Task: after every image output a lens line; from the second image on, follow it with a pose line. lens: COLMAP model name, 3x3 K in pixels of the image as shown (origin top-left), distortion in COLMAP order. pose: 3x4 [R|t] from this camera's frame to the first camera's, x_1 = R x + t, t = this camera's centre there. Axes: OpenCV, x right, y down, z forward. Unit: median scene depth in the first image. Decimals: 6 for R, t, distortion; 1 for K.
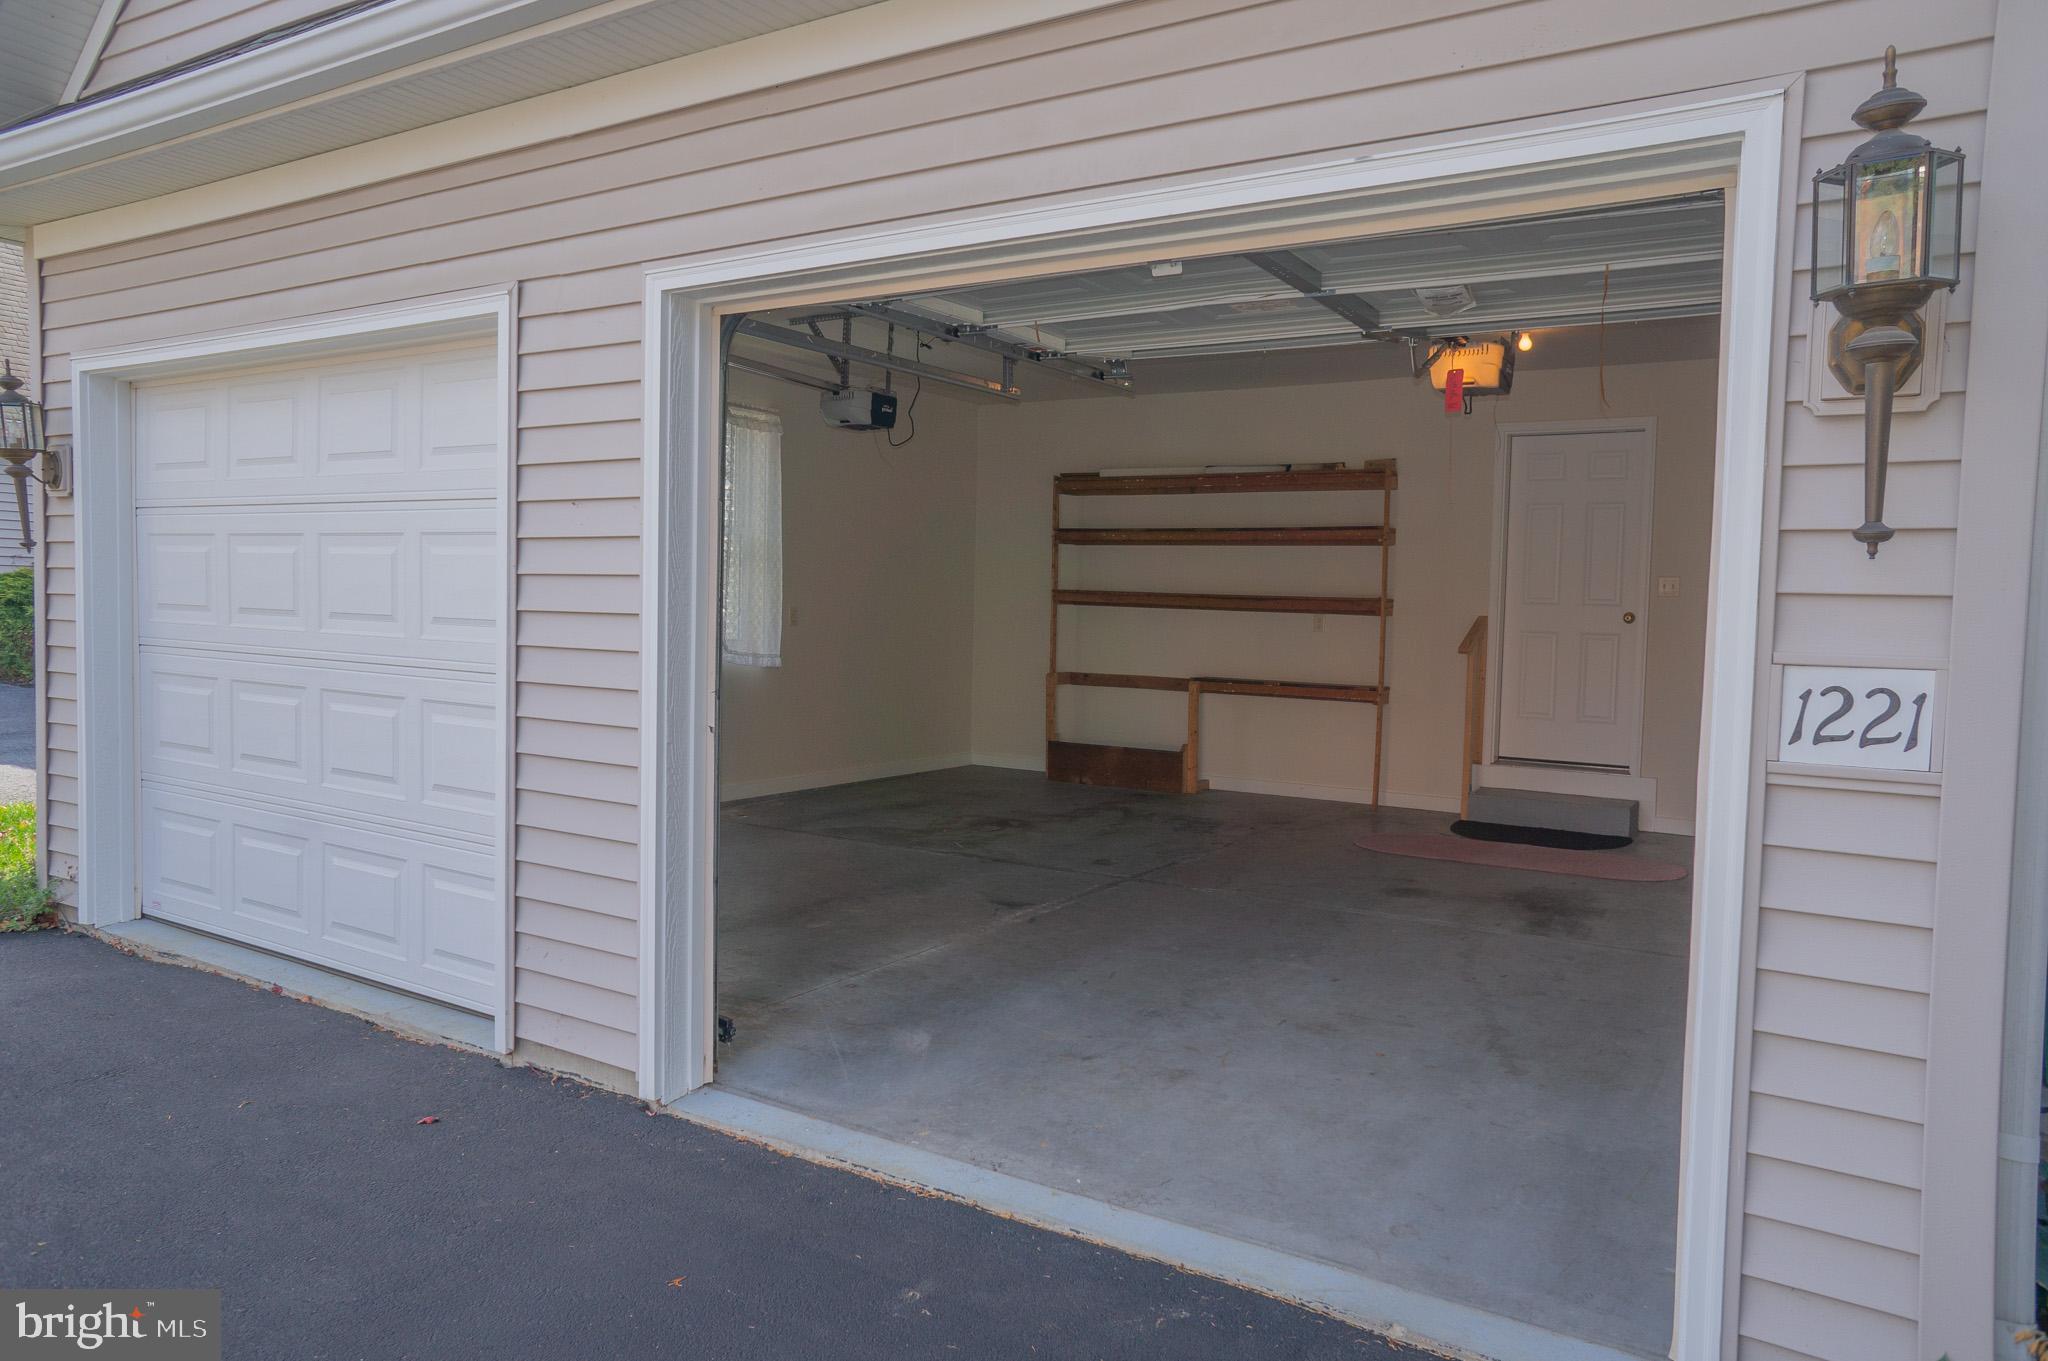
lens RADIAL K [[1387.2, 0, 1009.8], [0, 1387.2, 668.6], [0, 0, 1]] dist [-0.066411, 0.094010]
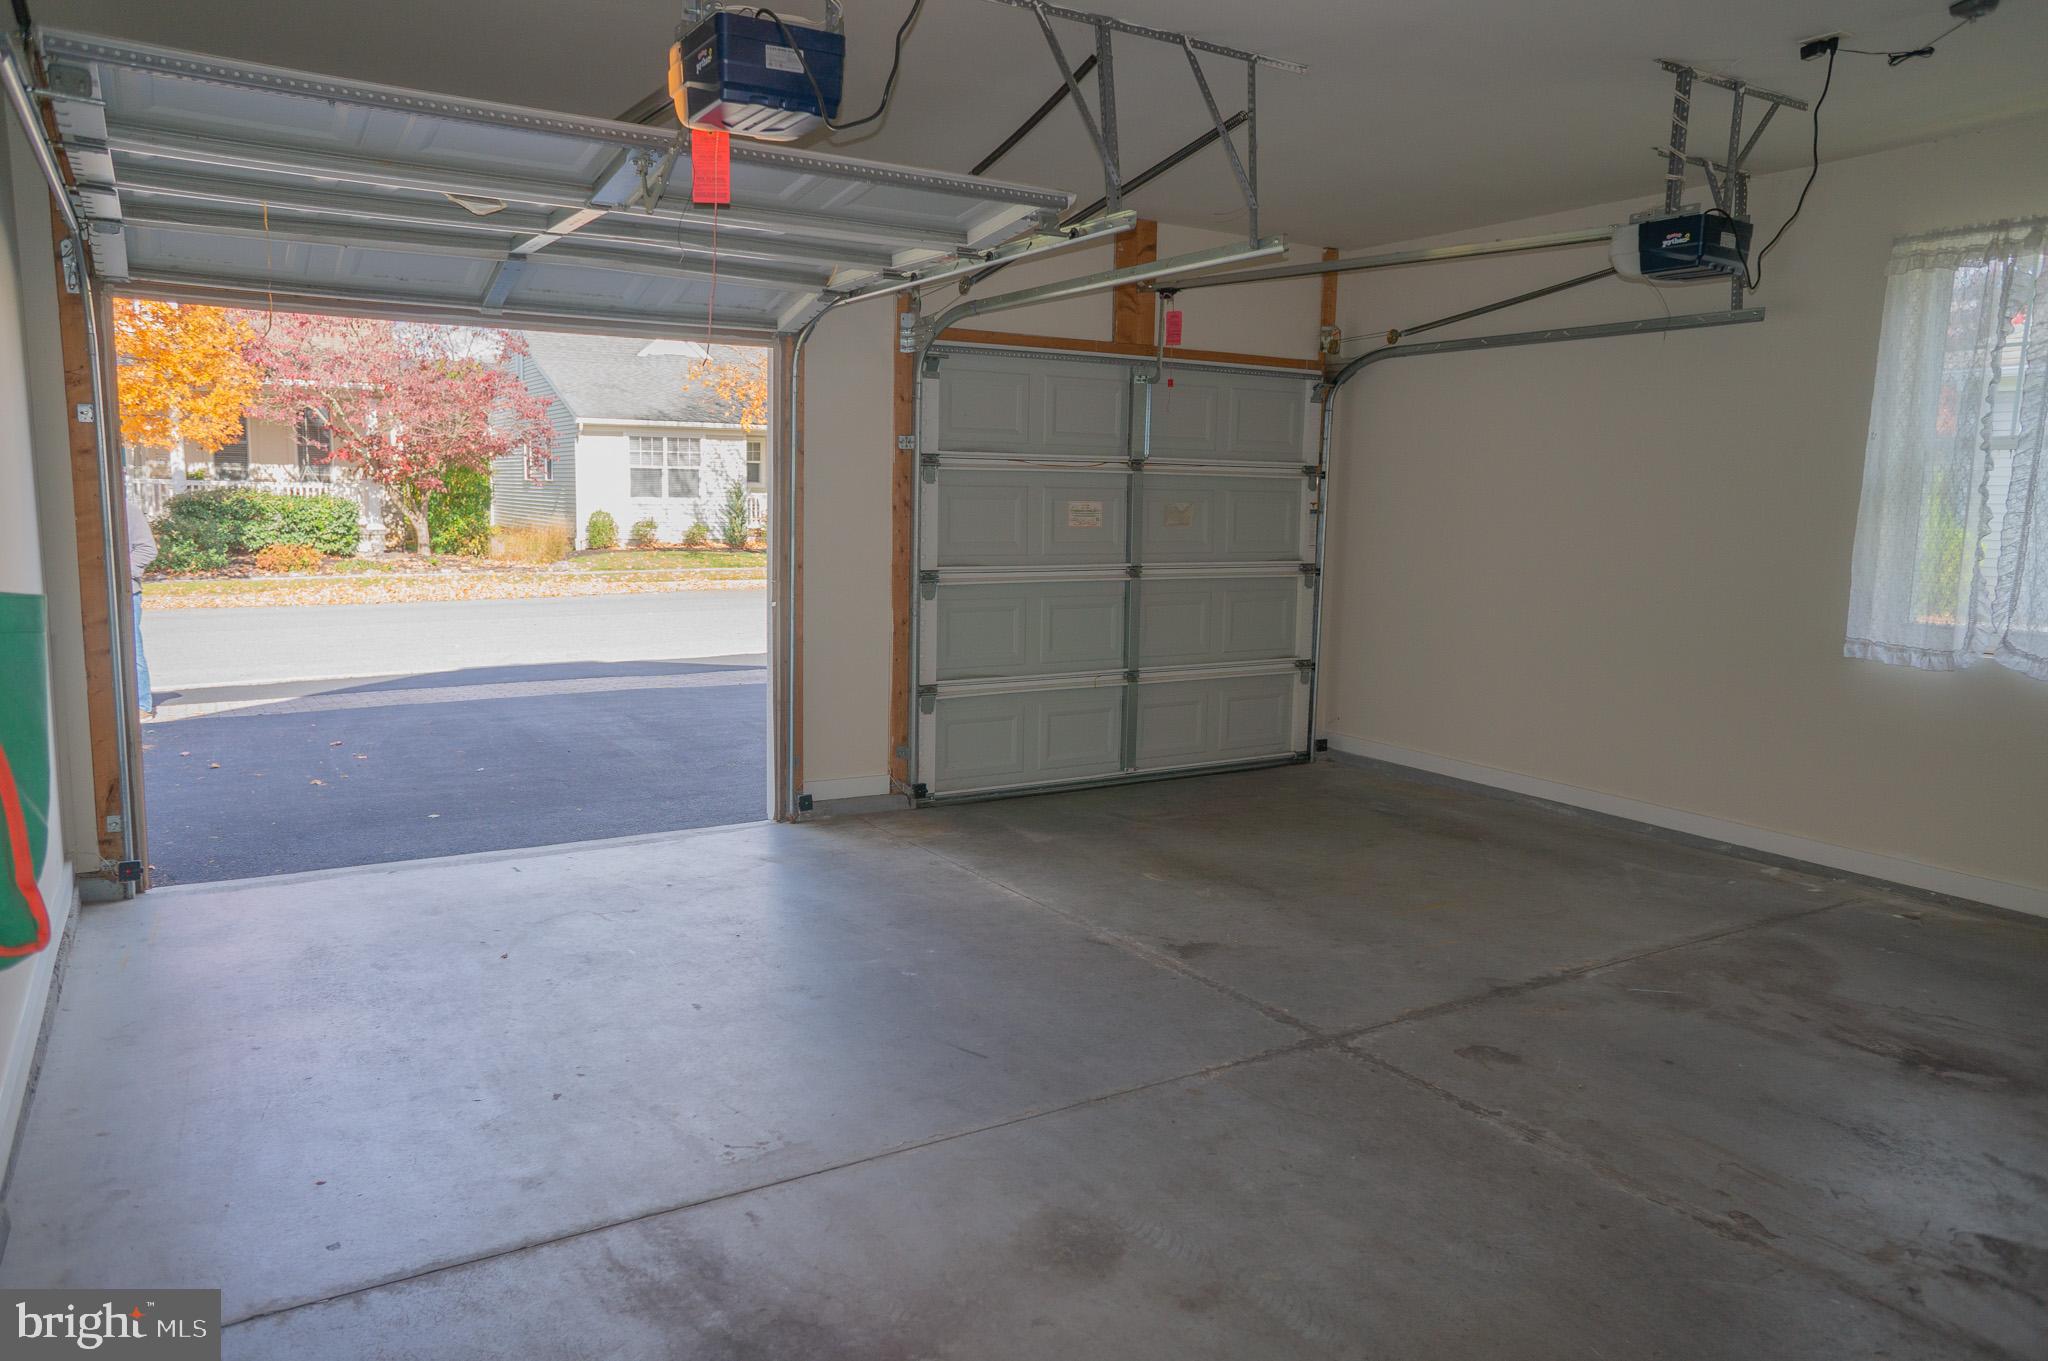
lens RADIAL K [[1387.2, 0, 1009.8], [0, 1387.2, 668.6], [0, 0, 1]] dist [-0.066411, 0.094010]
pose [[-0.448448, 0.078592, -0.890347, 0.479152], [-0.070941, 0.989854, 0.123107, -0.045187], [0.890989, 0.118370, -0.438322, 0.834473]]
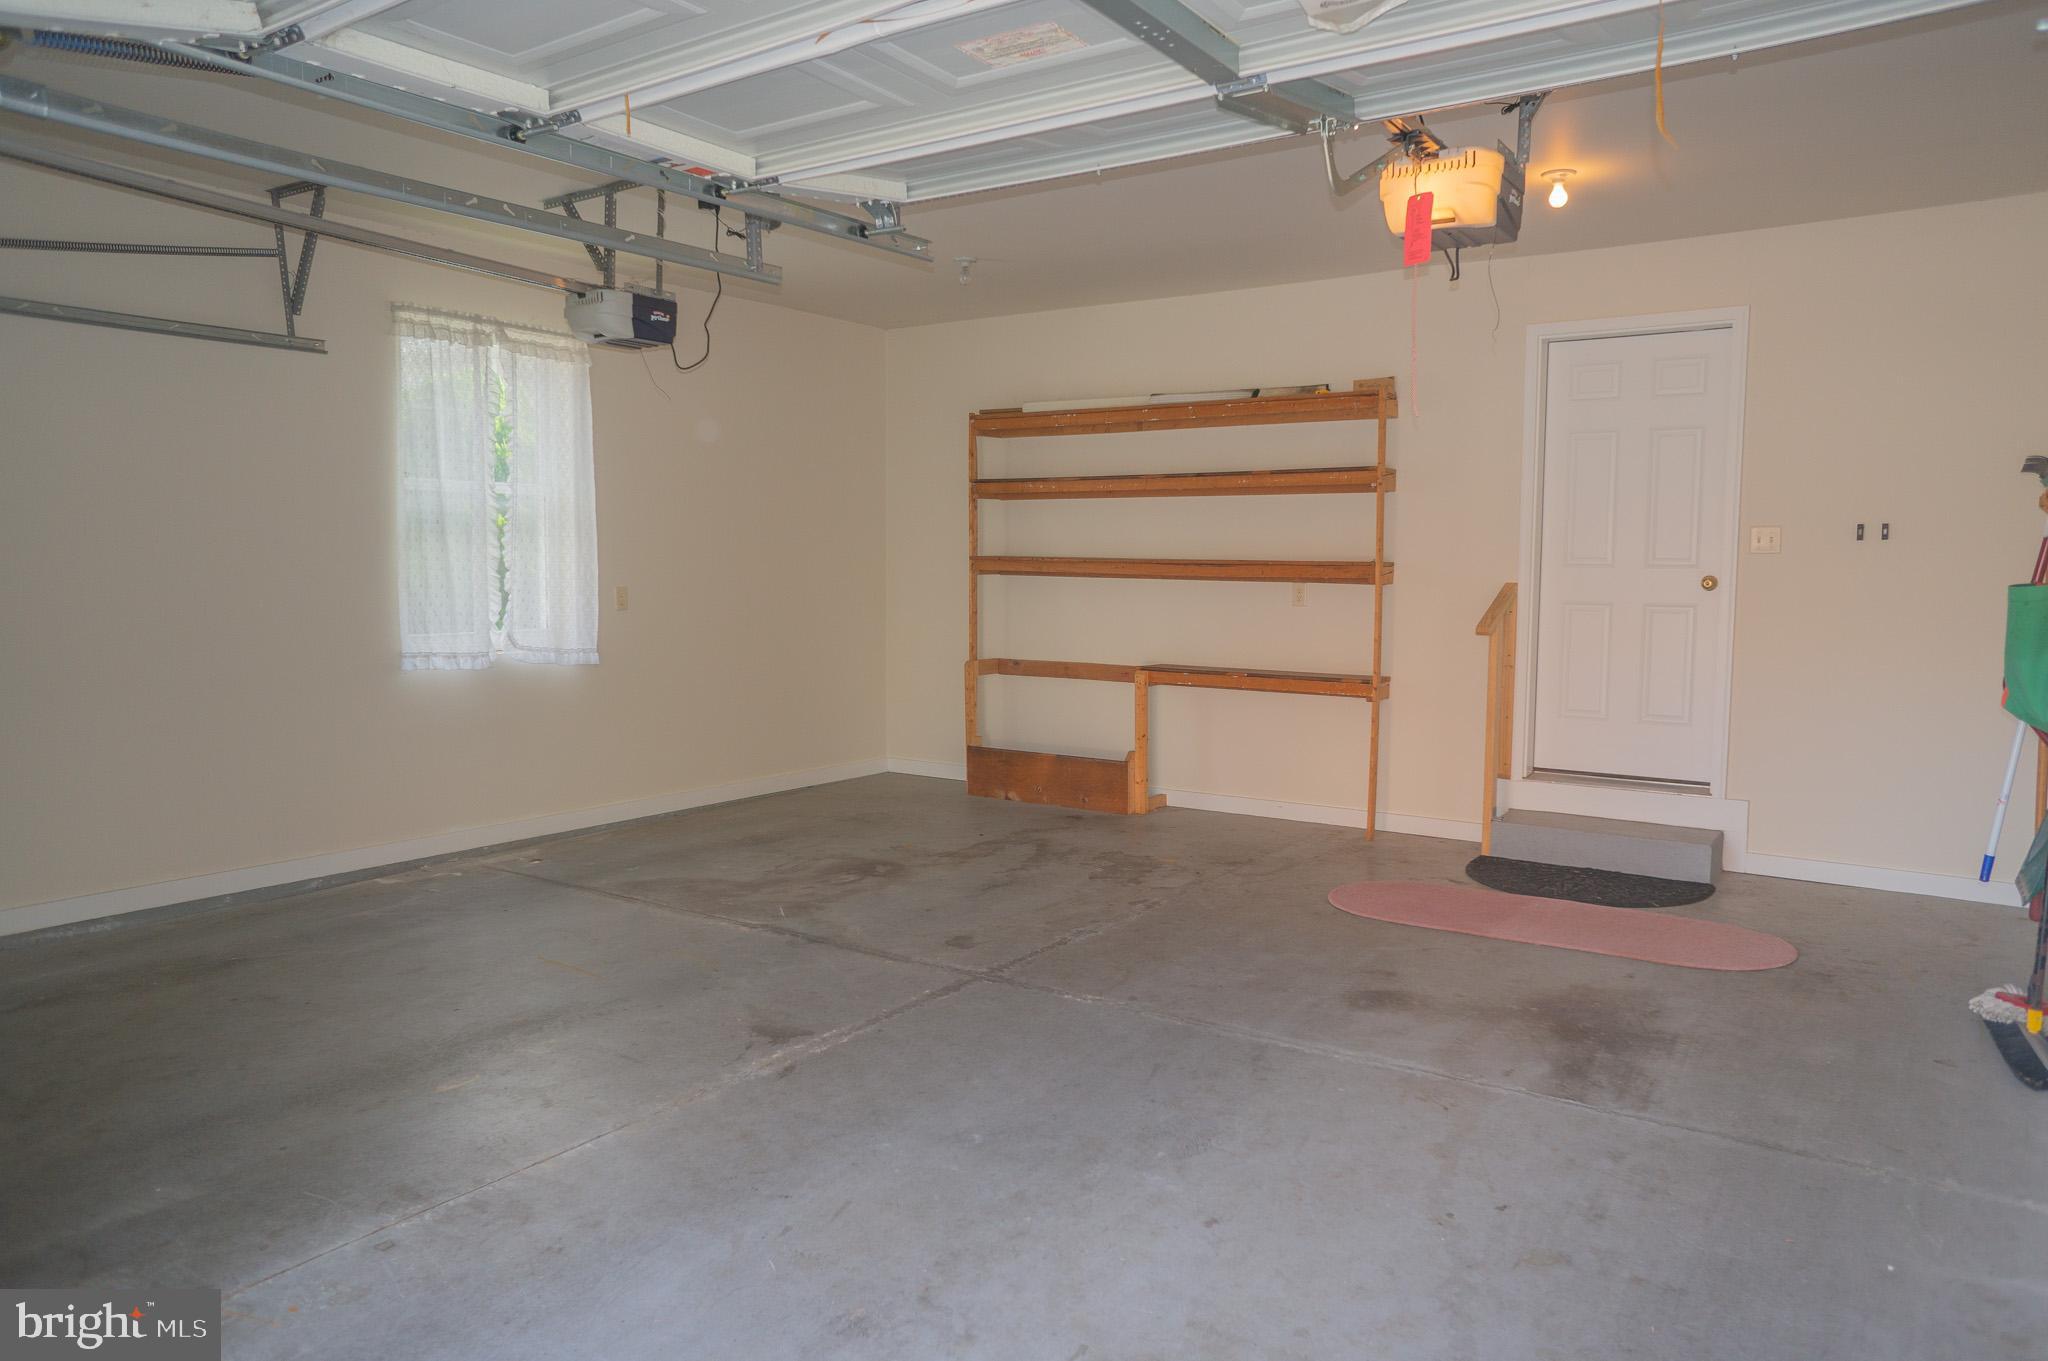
lens RADIAL K [[1387.2, 0, 1009.8], [0, 1387.2, 668.6], [0, 0, 1]] dist [-0.066411, 0.094010]
pose [[0.998915, -0.015186, -0.044024, 0.099569], [0.016518, 0.999412, 0.030063, -0.018169], [0.043542, -0.030757, 0.998578, 0.228877]]
